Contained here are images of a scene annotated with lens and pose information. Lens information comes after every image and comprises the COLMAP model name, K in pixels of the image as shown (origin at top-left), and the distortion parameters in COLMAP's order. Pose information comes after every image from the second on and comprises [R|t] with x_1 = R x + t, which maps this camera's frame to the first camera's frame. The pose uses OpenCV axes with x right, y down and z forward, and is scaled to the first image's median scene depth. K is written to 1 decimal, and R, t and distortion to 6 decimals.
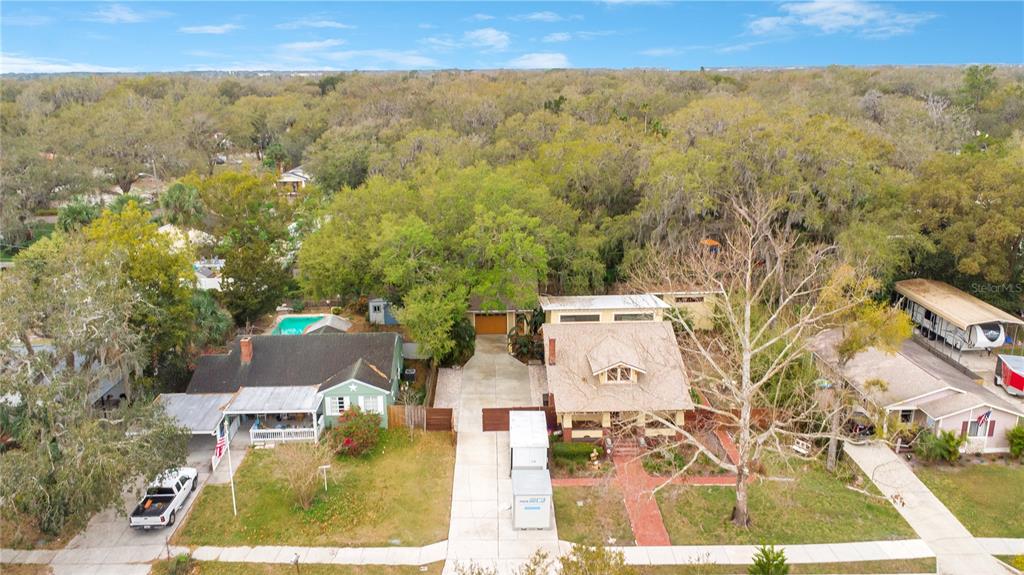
lens RADIAL K [[778.7, 0, 512.0], [0, 778.7, 287.5], [0, 0, 1]] dist [0.015494, -0.001294]
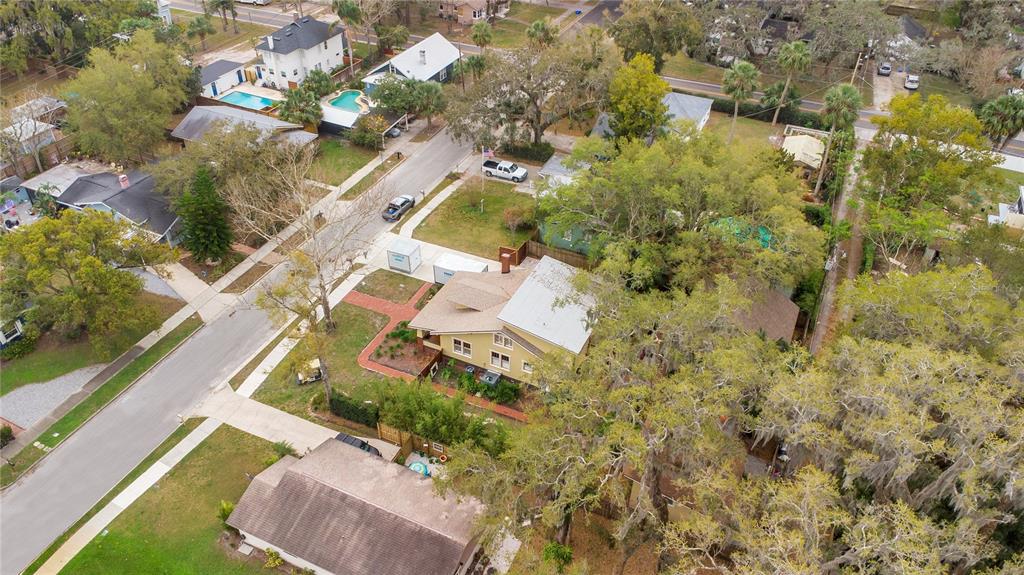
lens RADIAL K [[725.9, 0, 512.0], [0, 725.9, 287.5], [0, 0, 1]] dist [0.005704, -0.001112]
pose [[-0.433400, 0.553119, -0.711494, 1.027290], [-0.265519, 0.676079, 0.687325, -0.801354], [0.861199, 0.486802, -0.146149, 1.337809]]
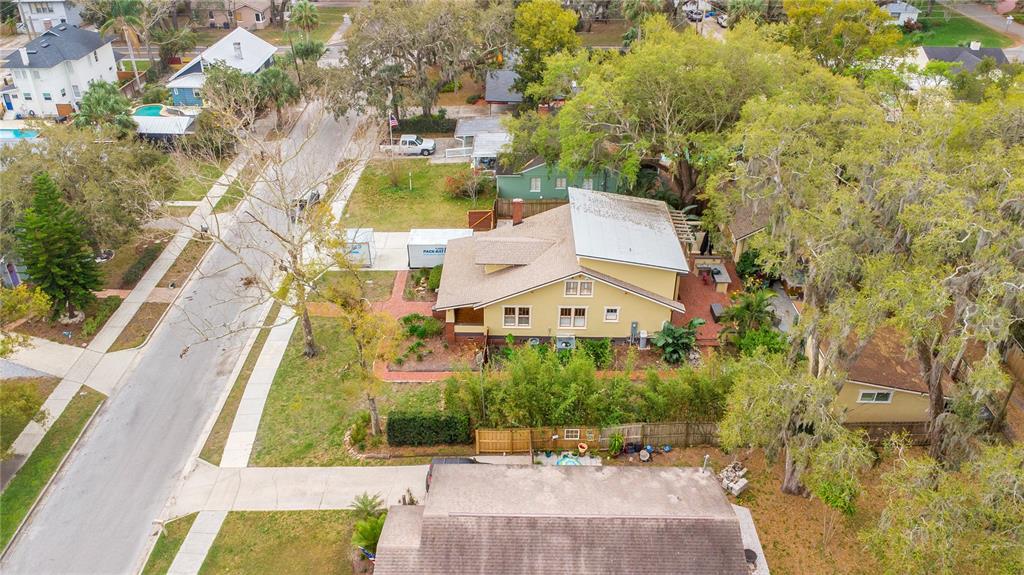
lens RADIAL K [[760.6, 0, 508.9], [0, 760.6, 257.1], [0, 0, 1]] dist [0.049077, -0.096650]
pose [[-0.025488, 0.512821, -0.858117, 1.044032], [-0.290671, 0.817507, 0.497186, -0.404781], [0.956484, 0.262102, 0.128225, 0.975436]]
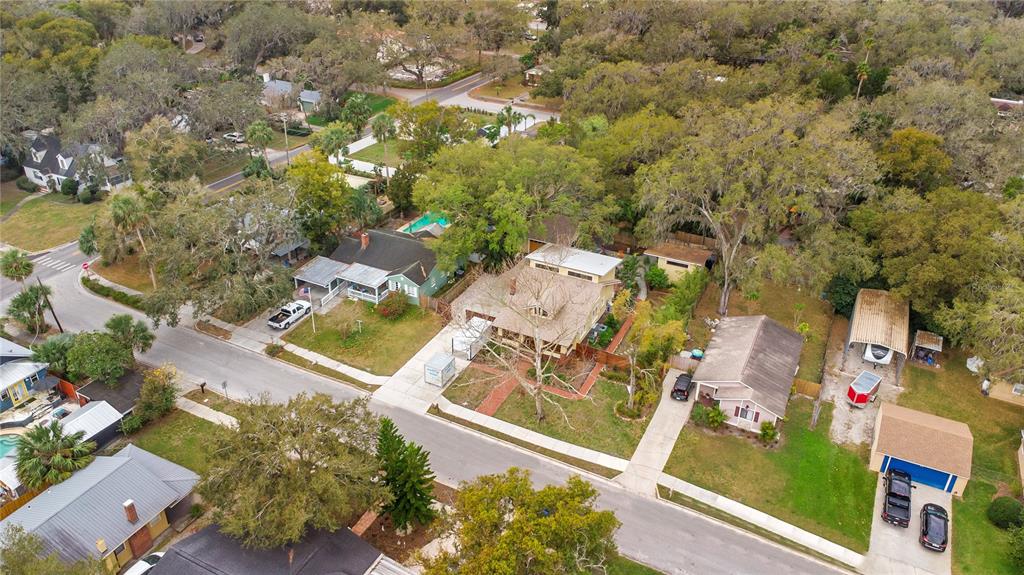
lens RADIAL K [[725.9, 0, 512.0], [0, 725.9, 287.5], [0, 0, 1]] dist [0.005704, -0.001112]
pose [[0.882142, 0.247840, -0.400500, 0.715652], [-0.151548, 0.954491, 0.256865, -0.328732], [0.445935, -0.165896, 0.879557, -0.334052]]
